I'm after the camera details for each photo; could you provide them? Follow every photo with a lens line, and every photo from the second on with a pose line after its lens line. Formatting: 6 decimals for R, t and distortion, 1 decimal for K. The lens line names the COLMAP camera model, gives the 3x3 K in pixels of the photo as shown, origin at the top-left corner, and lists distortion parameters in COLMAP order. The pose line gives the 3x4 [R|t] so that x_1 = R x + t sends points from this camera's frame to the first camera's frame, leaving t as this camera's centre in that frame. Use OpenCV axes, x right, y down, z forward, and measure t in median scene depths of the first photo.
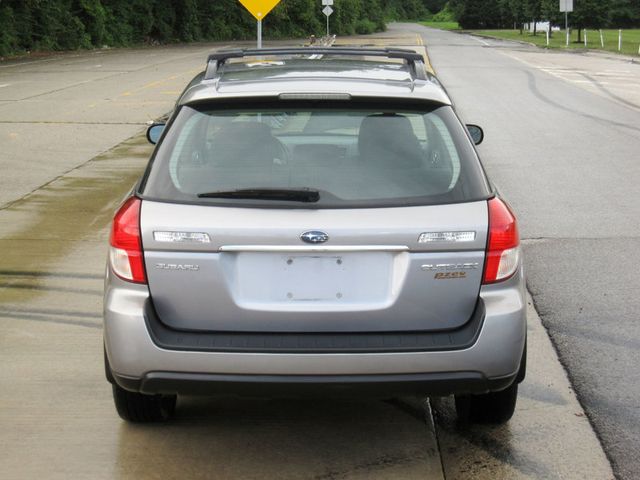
lens RADIAL K [[1284.3, 0, 320.0], [0, 1284.3, 240.0], [0, 0, 1]] dist [-0.115033, -0.306963]
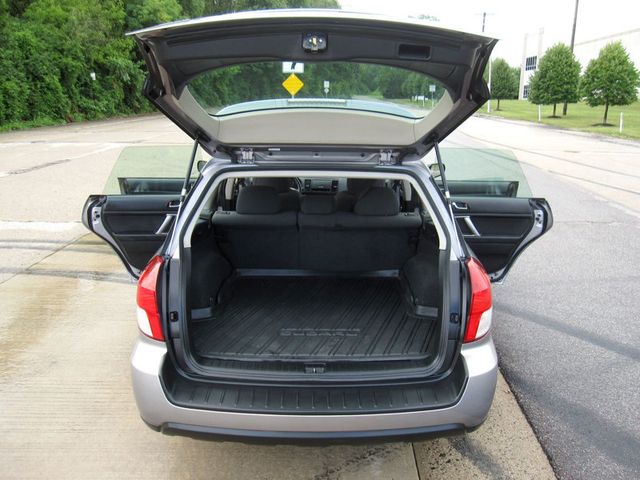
lens RADIAL K [[522.5, 0, 327.9], [0, 522.5, 235.8], [0, 0, 1]] dist [-0.048467, 0.010706]
pose [[0.999929, 0.006009, 0.010257, 0.002405], [-0.006962, 0.995398, 0.095578, -0.101581], [-0.009636, -0.095642, 0.995369, 0.553890]]
